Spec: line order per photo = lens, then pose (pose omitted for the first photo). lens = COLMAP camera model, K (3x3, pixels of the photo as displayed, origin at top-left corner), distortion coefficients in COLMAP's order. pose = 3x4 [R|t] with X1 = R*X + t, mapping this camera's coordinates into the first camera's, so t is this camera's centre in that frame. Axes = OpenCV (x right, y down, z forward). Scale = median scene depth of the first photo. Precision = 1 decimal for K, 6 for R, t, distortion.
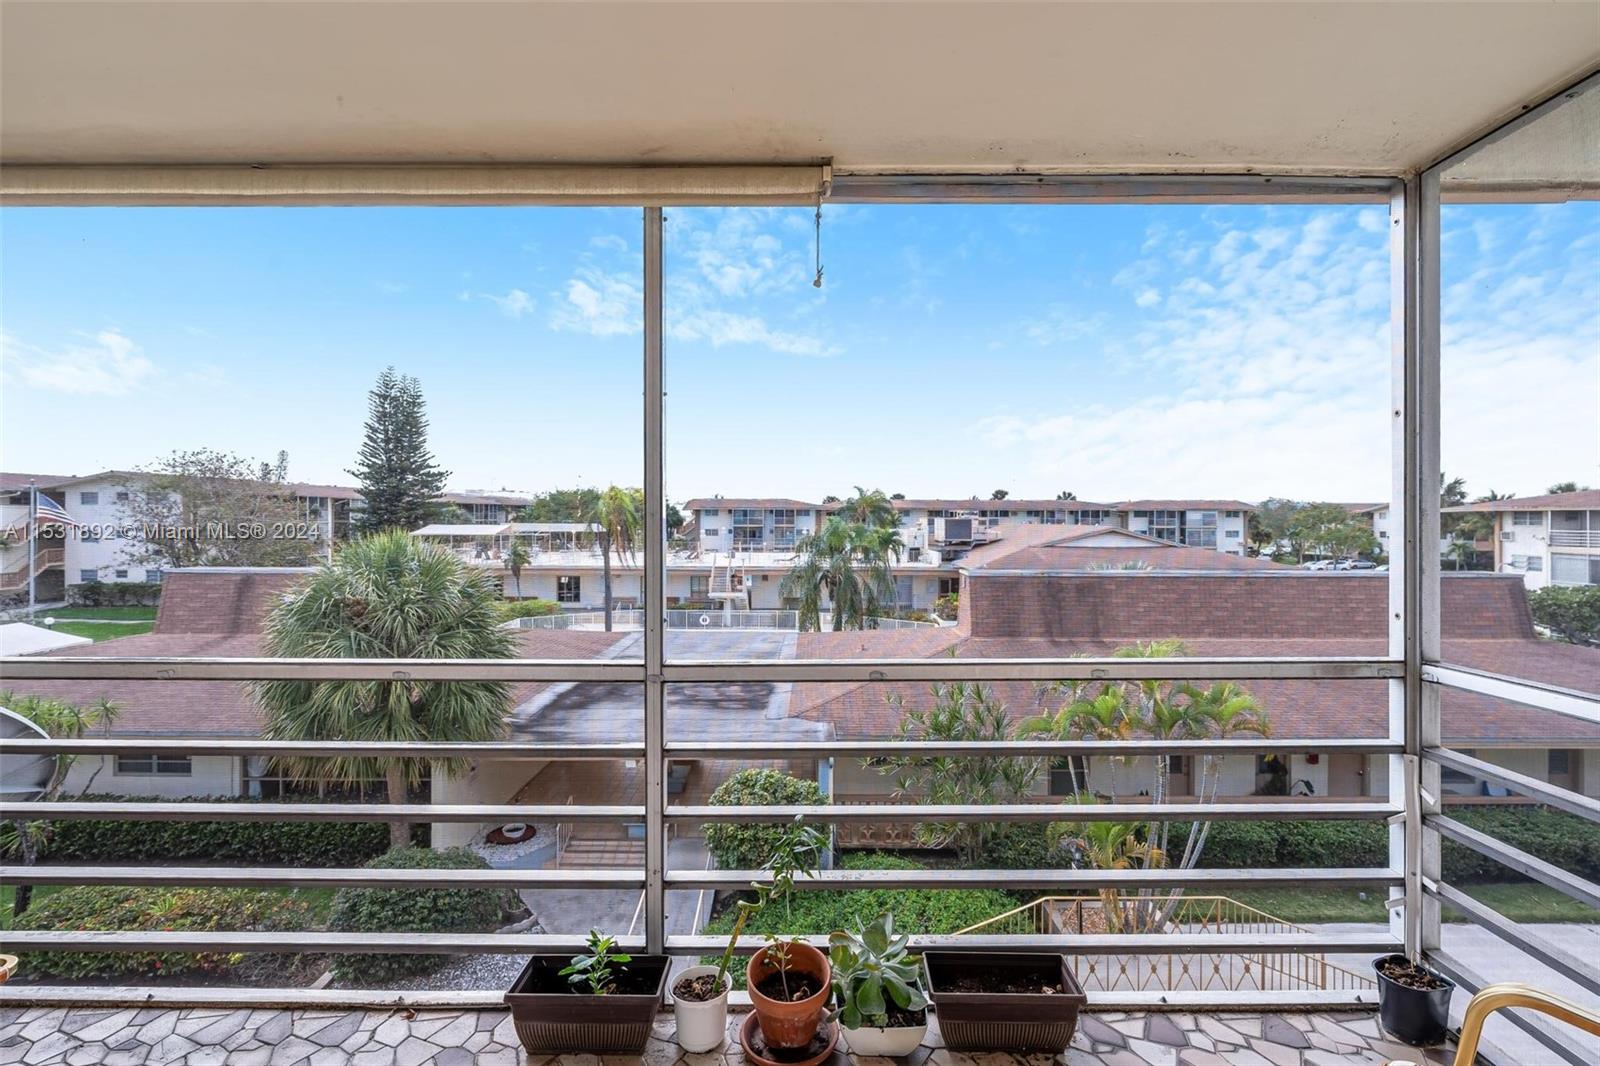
lens RADIAL K [[706.9, 0, 815.0], [0, 706.9, 520.0], [0, 0, 1]] dist [0.007714, -0.003947]
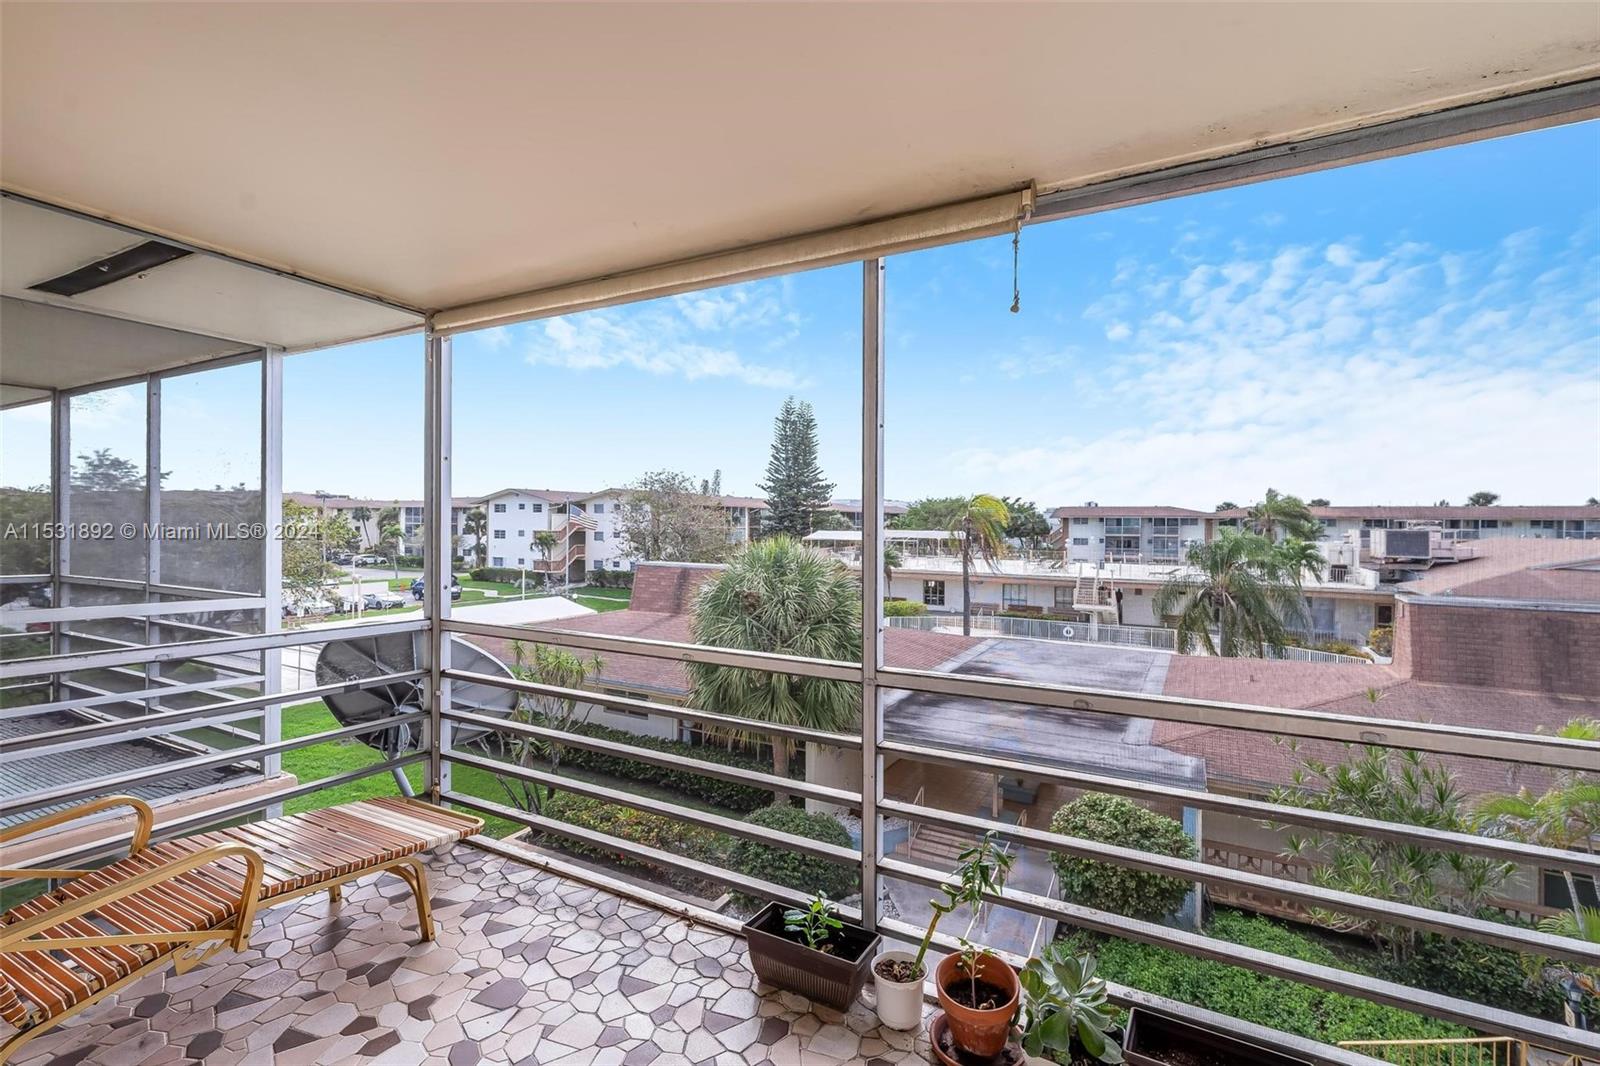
lens RADIAL K [[706.9, 0, 844.9], [0, 706.9, 526.4], [0, 0, 1]] dist [0.007714, -0.003947]
pose [[0.888482, 0.009867, -0.458806, 0.041281], [-0.010447, 0.999945, 0.001274, -0.003592], [0.458793, 0.003661, 0.888535, -0.001160]]
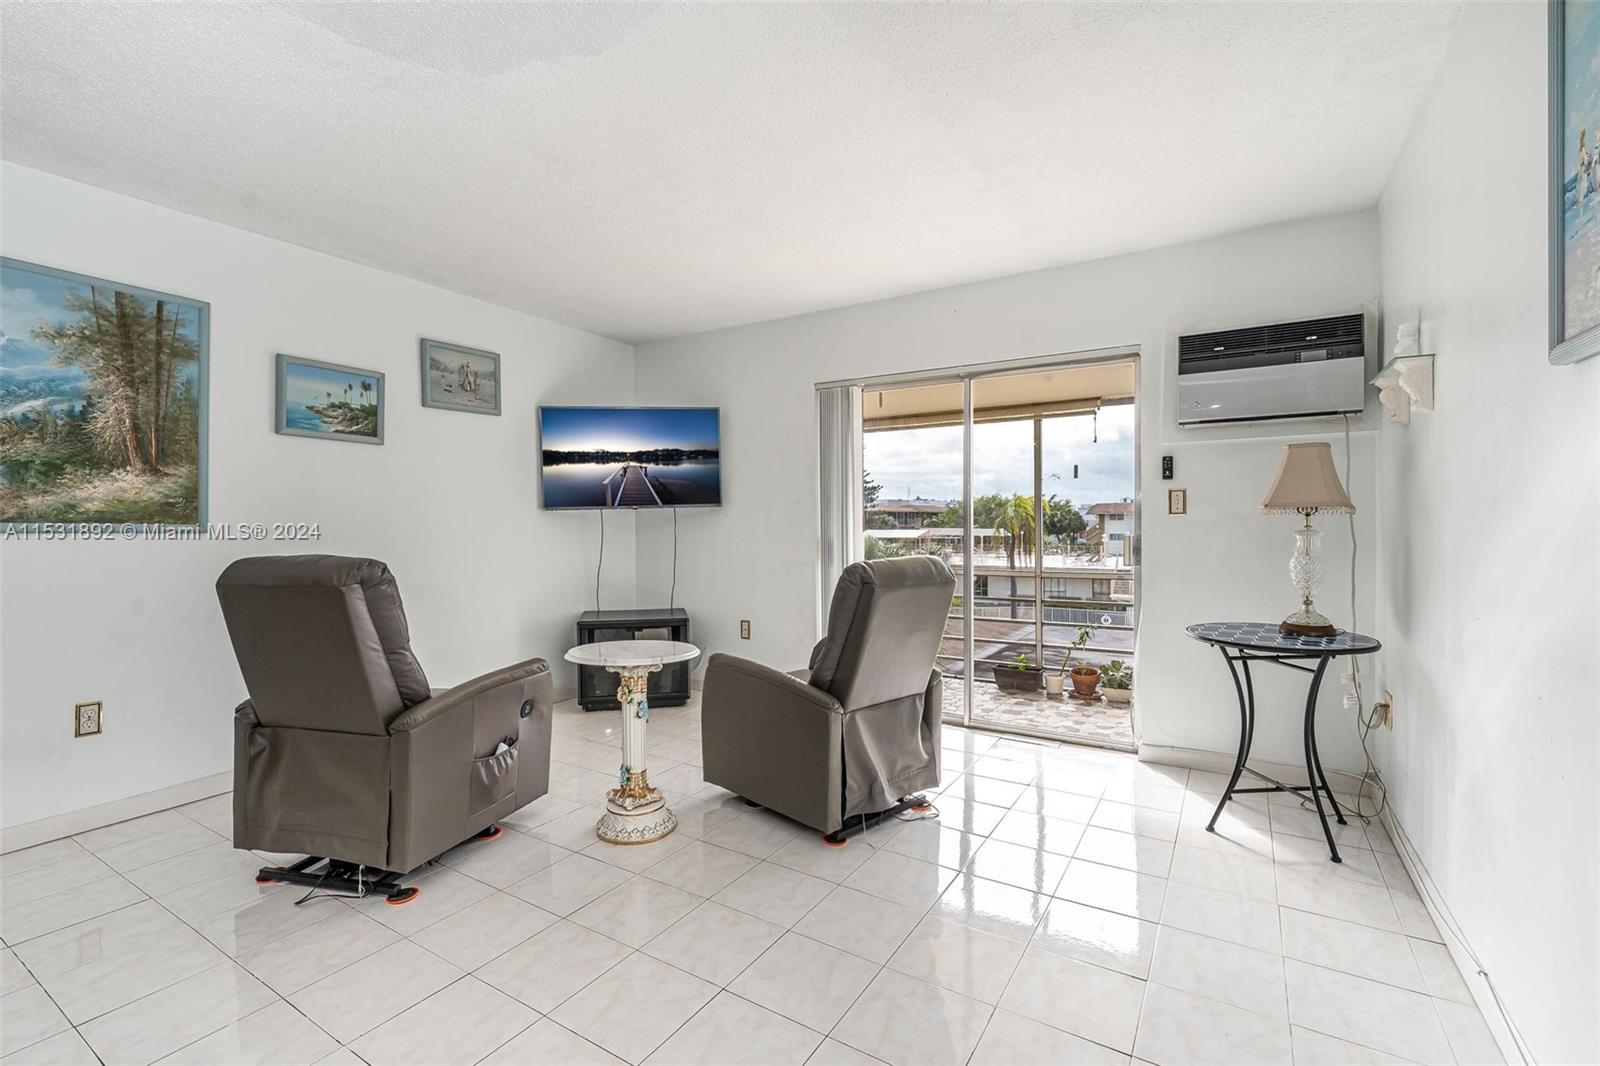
lens RADIAL K [[706.9, 0, 811.1], [0, 706.9, 543.9], [0, 0, 1]] dist [0.007714, -0.003947]
pose [[0.846819, 0.008191, -0.531819, 0.078776], [0.006769, 0.999634, 0.026175, -0.006303], [0.531839, -0.025766, 0.846454, -0.289379]]
